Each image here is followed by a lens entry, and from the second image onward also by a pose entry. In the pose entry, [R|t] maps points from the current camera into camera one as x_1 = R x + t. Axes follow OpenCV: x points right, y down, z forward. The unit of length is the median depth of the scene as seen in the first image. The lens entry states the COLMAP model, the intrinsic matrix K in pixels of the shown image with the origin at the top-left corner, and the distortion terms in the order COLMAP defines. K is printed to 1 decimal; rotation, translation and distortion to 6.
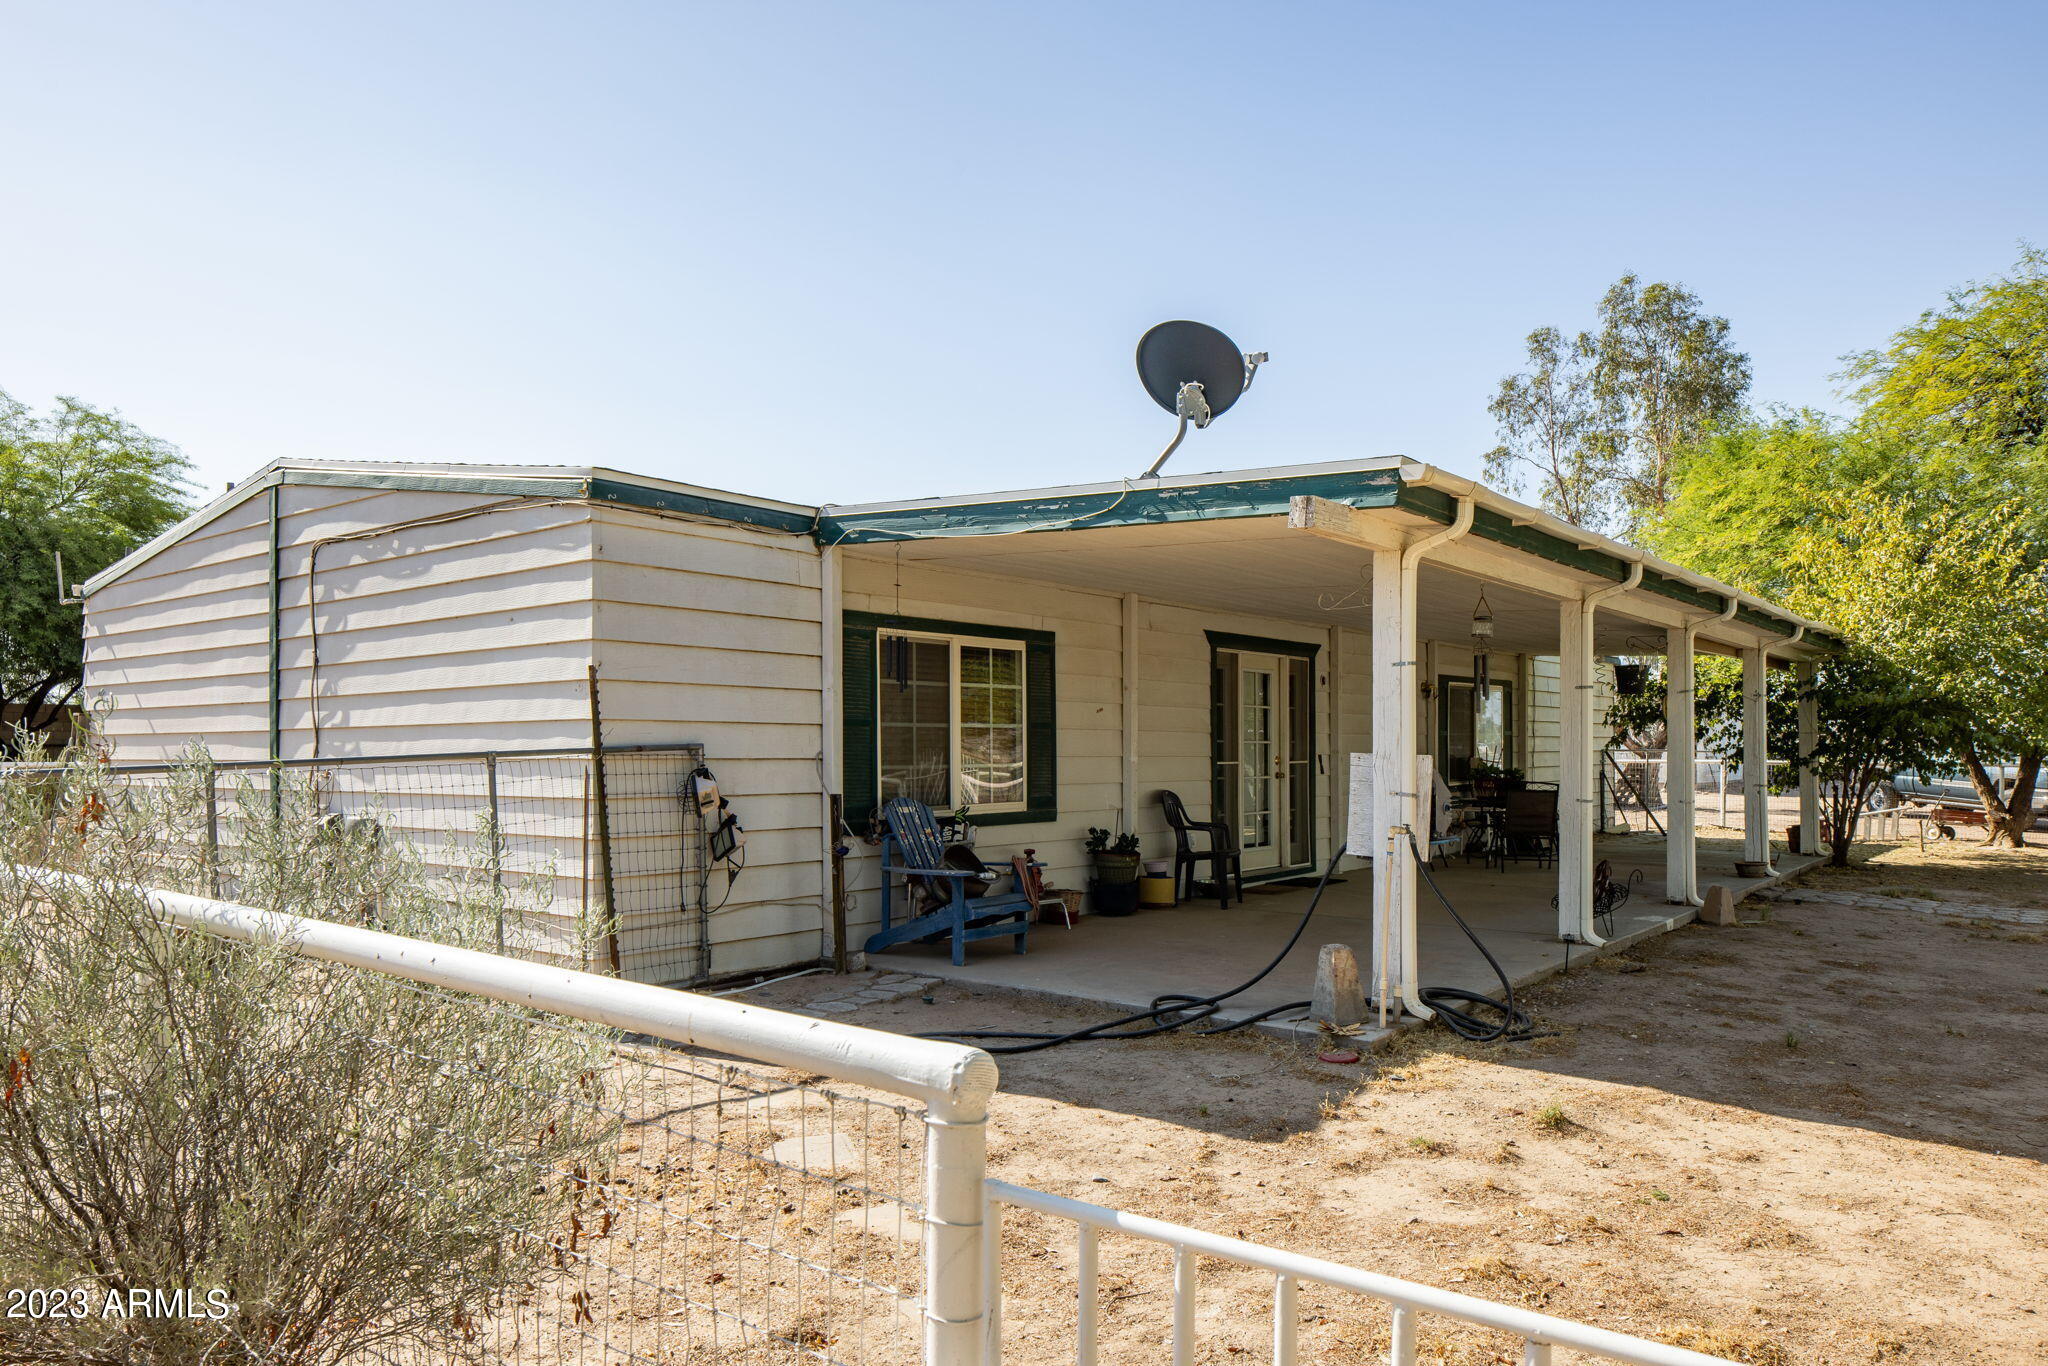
lens RADIAL K [[1389.4, 0, 1019.2], [0, 1389.4, 774.0], [0, 0, 1]] dist [-0.021717, 0.007348]
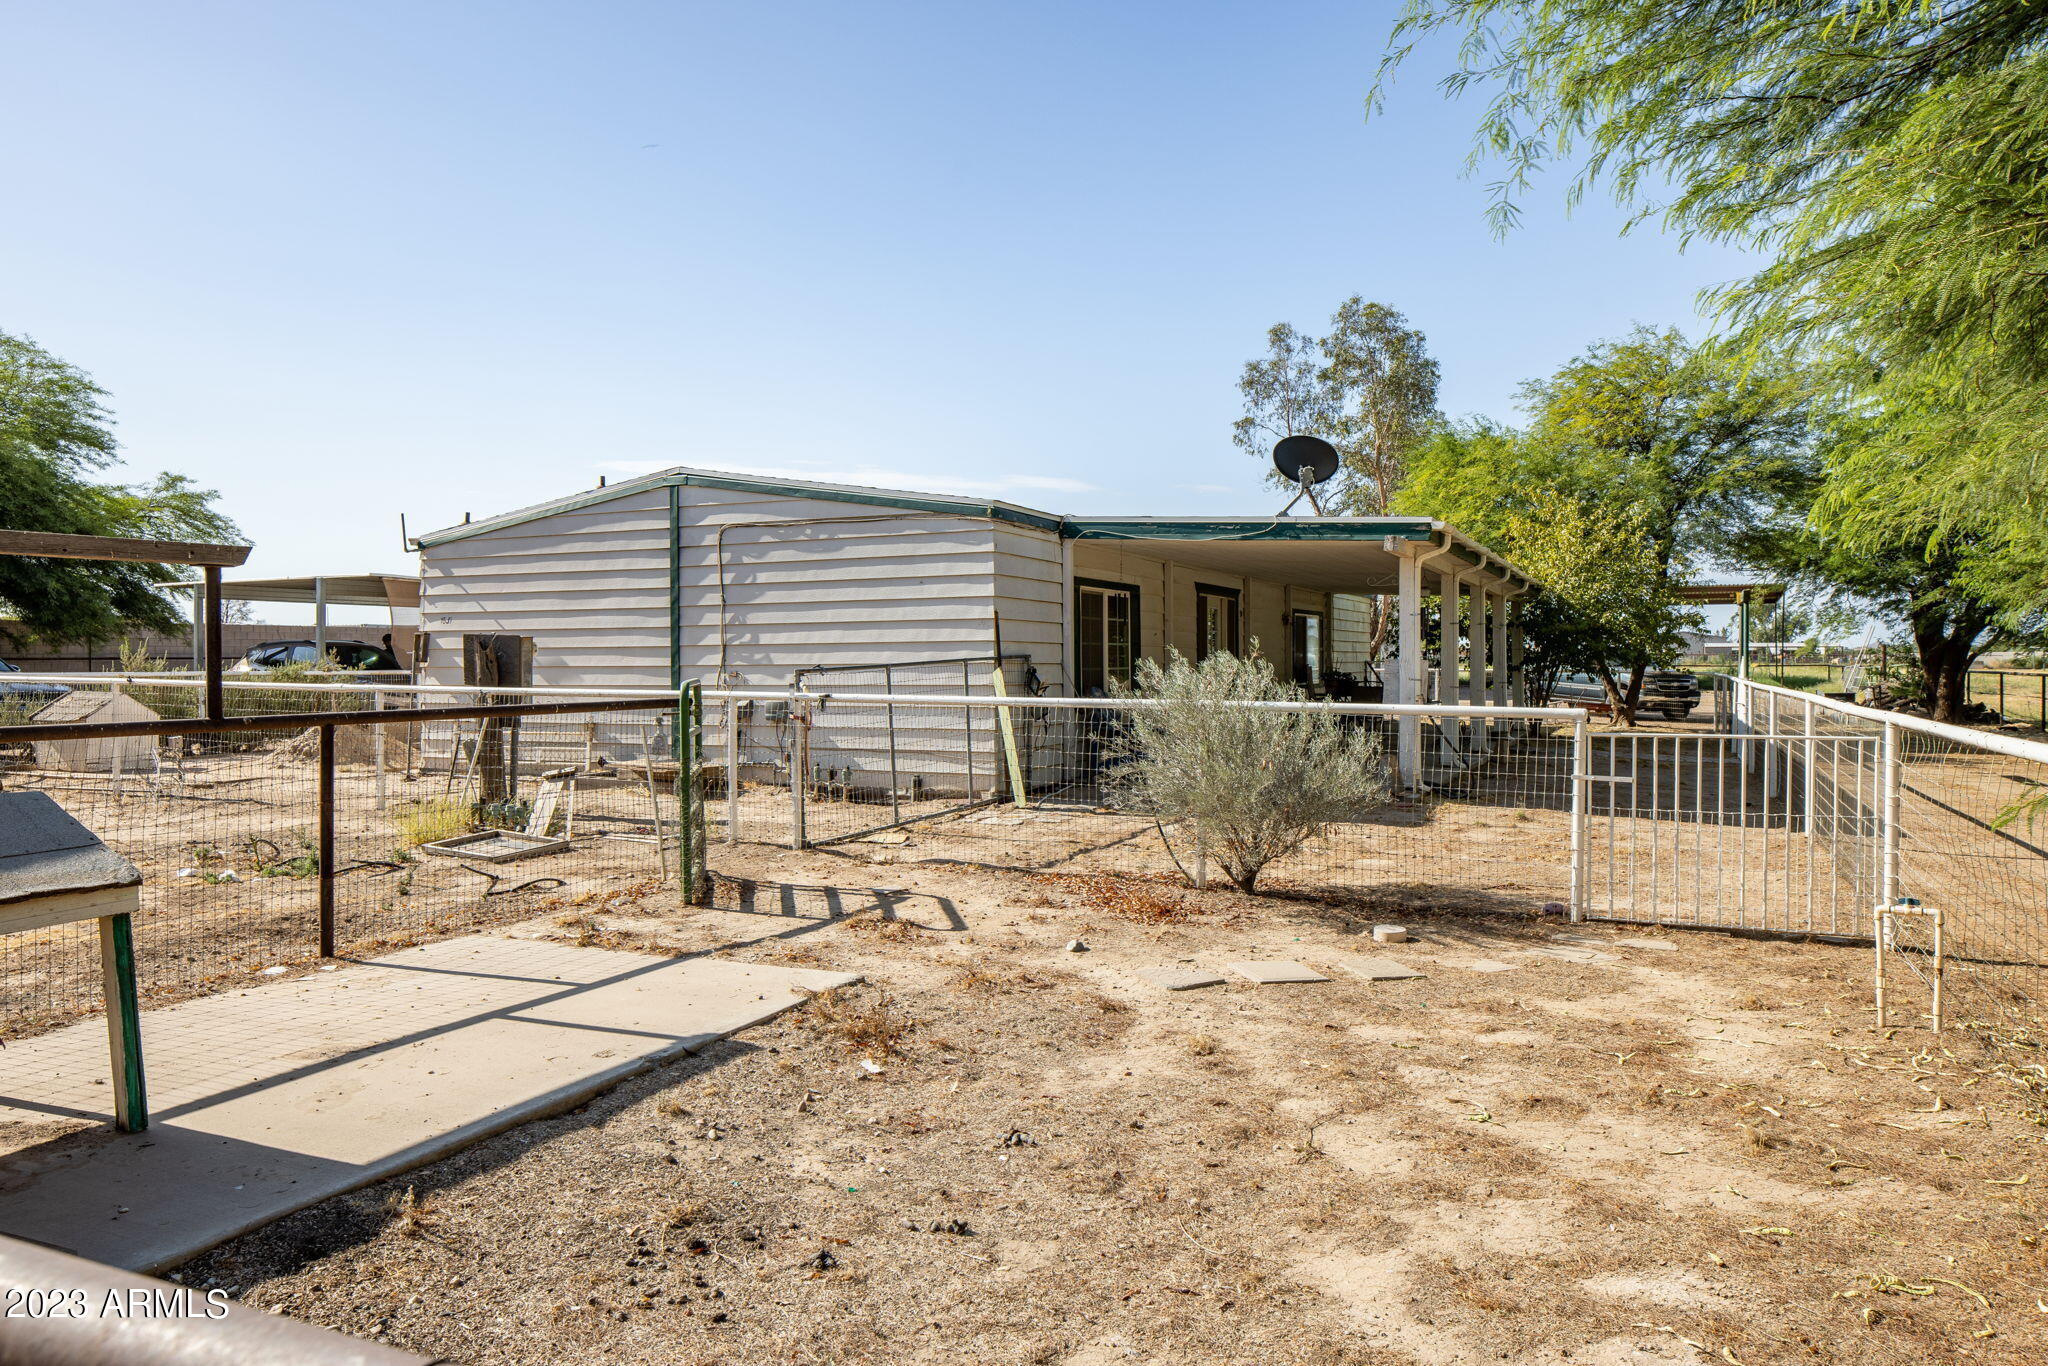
lens RADIAL K [[1389.4, 0, 1024.7], [0, 1389.4, 678.6], [0, 0, 1]] dist [-0.021717, 0.007348]
pose [[0.970841, -0.003864, 0.239692, -0.350397], [0.005592, 0.999963, -0.006530, 0.010776], [-0.239658, 0.007680, 0.970827, -0.377282]]
